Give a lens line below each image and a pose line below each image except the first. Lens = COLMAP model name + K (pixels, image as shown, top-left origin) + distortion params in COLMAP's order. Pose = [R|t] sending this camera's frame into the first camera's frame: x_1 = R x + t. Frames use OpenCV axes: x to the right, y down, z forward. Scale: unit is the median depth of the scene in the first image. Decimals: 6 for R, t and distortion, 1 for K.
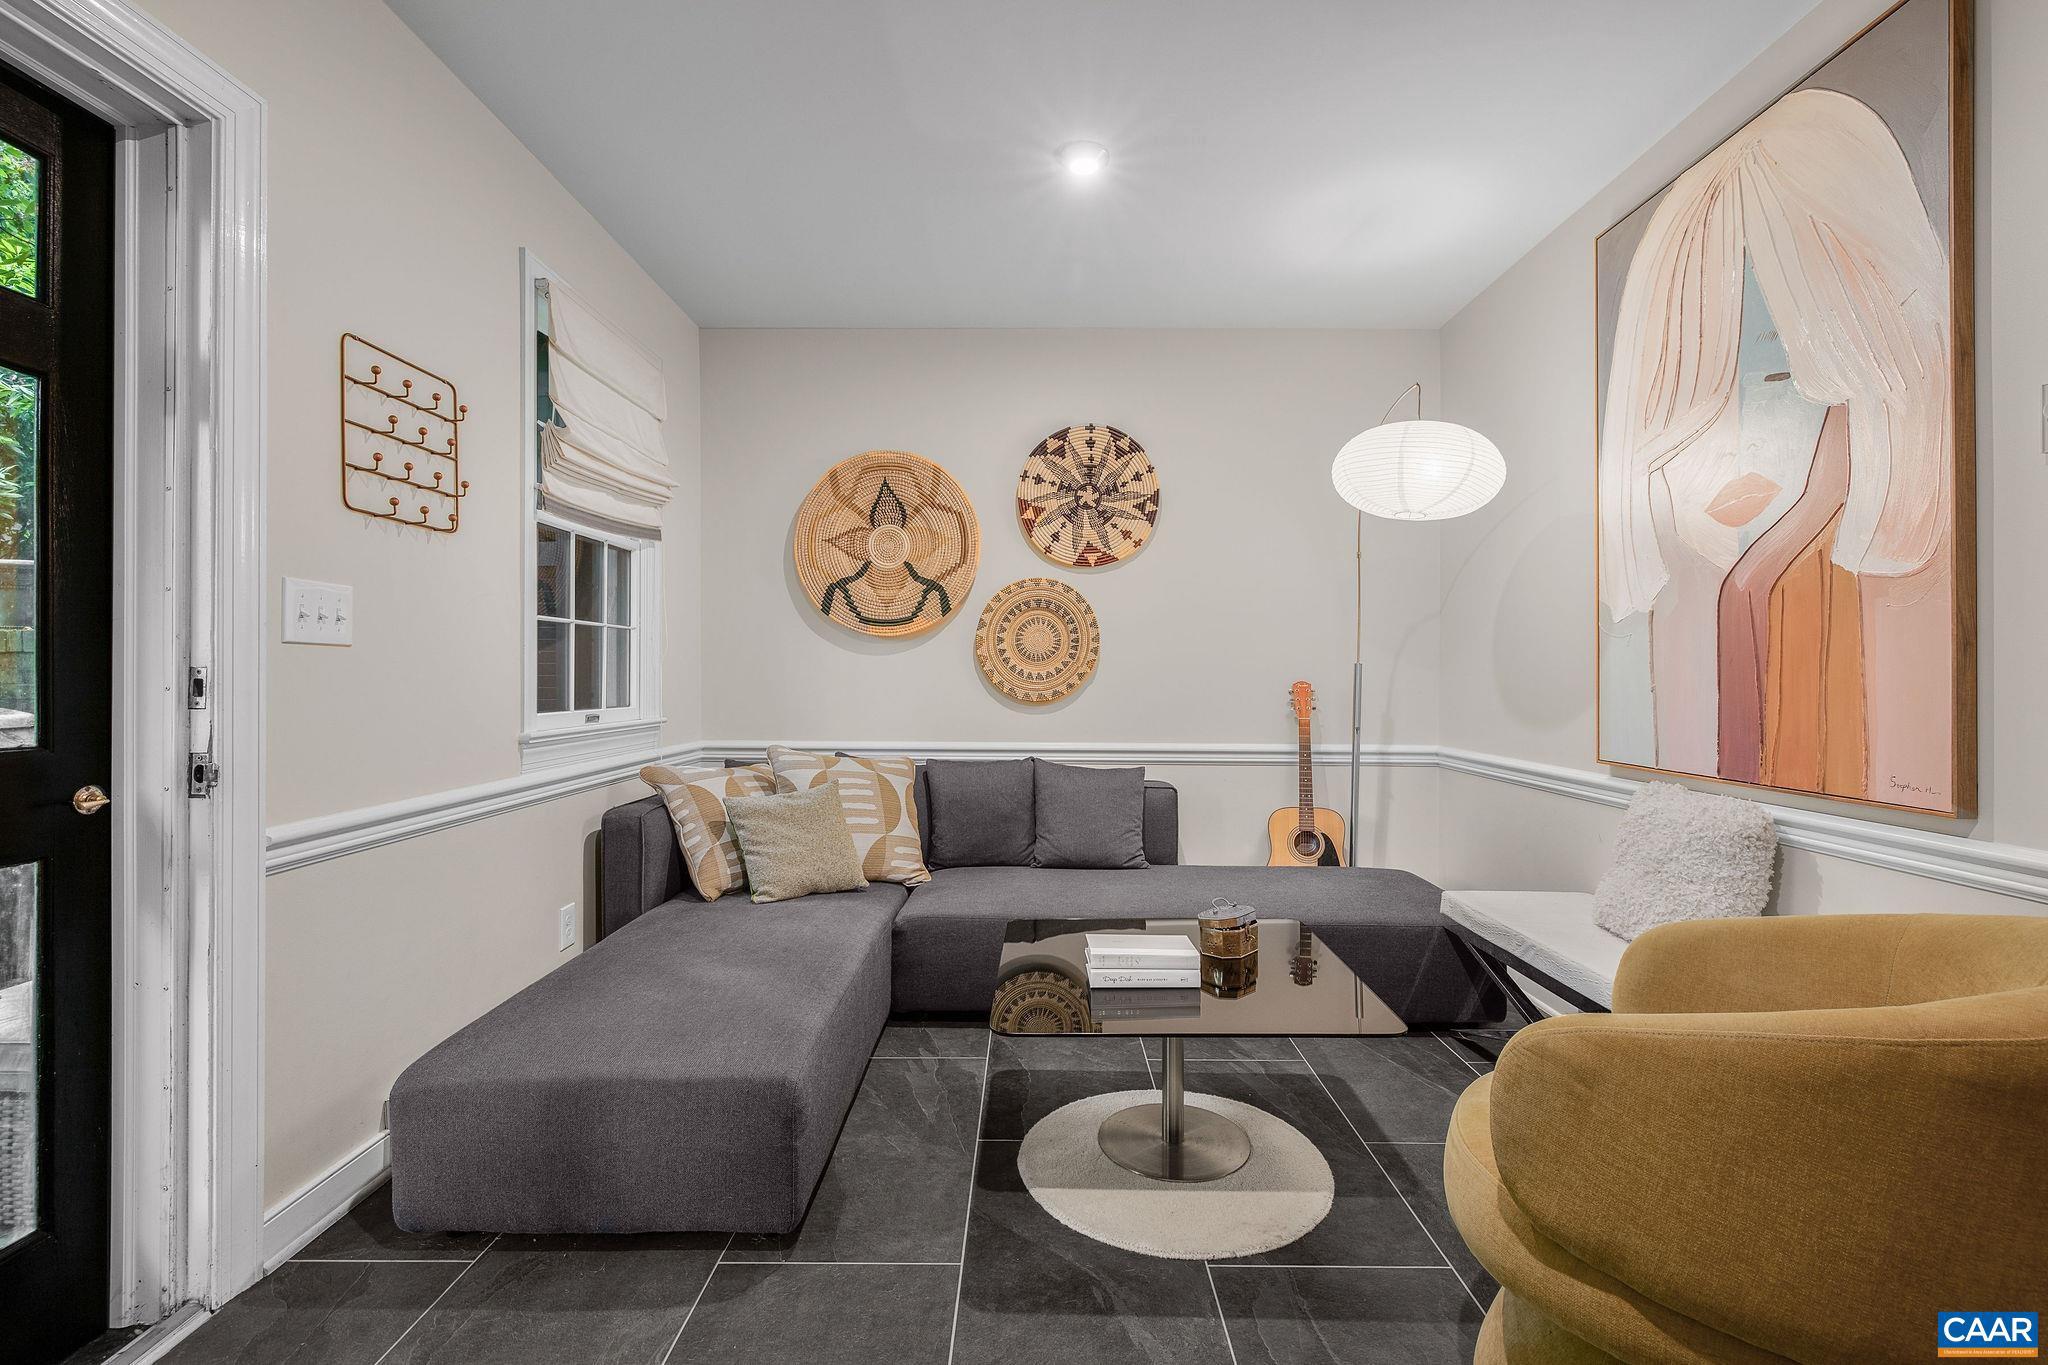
lens RADIAL K [[872.3, 0, 1026.0], [0, 872.3, 676.9], [0, 0, 1]] dist [-0.007603, 0.004415]
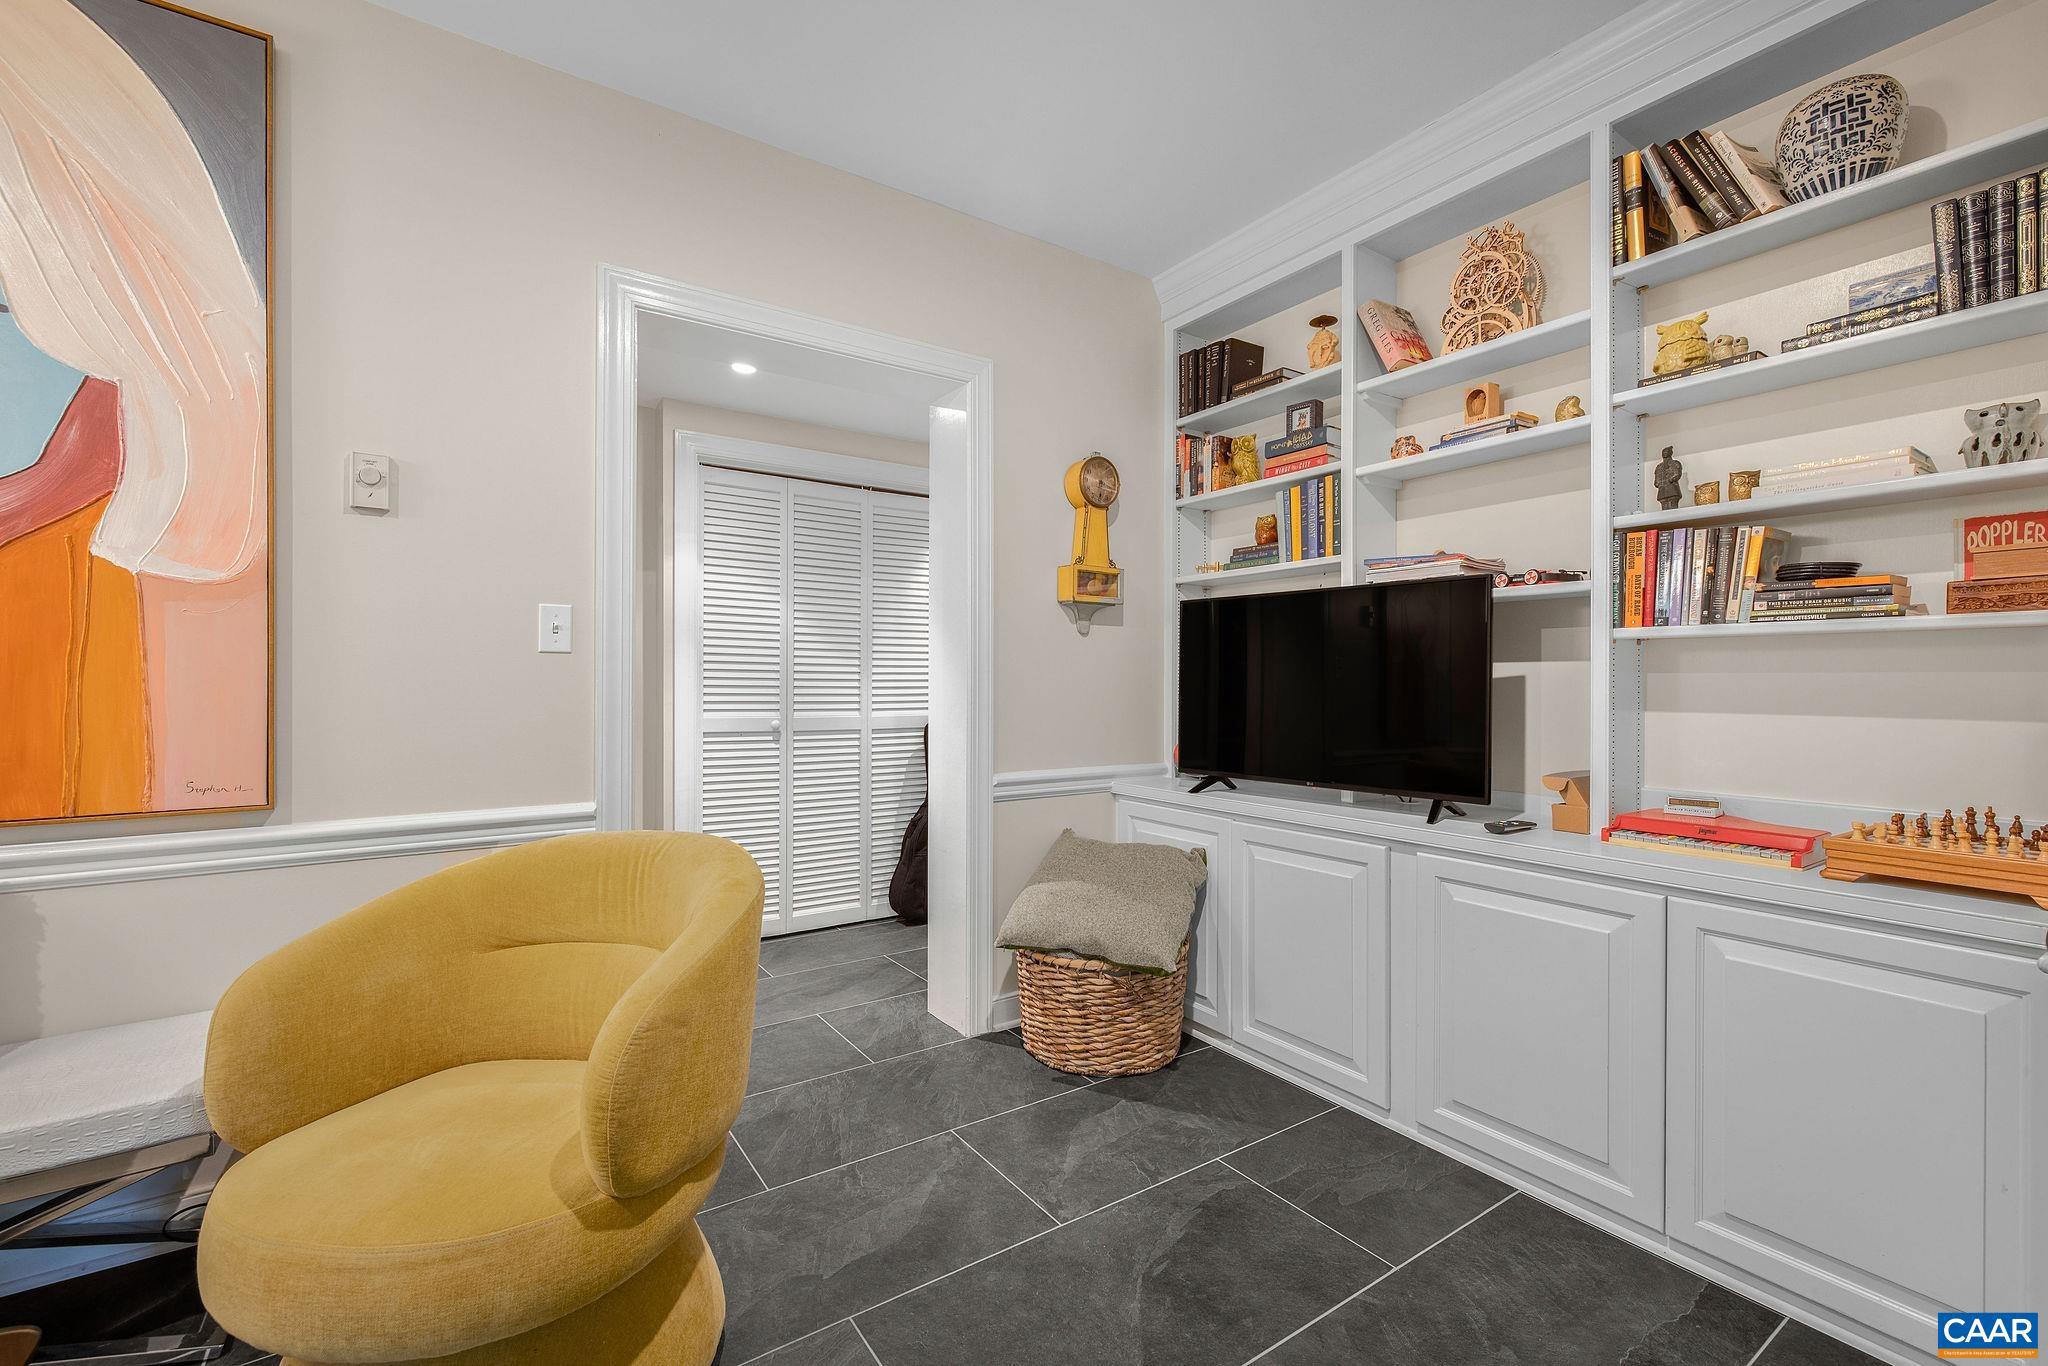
lens RADIAL K [[872.3, 0, 1026.9], [0, 872.3, 689.5], [0, 0, 1]] dist [-0.007603, 0.004415]
pose [[-0.572022, 0.000310, 0.820238, -0.369021], [0.000528, 1.000000, -0.000010, 0.007845], [-0.820238, 0.000427, -0.572022, 0.764737]]
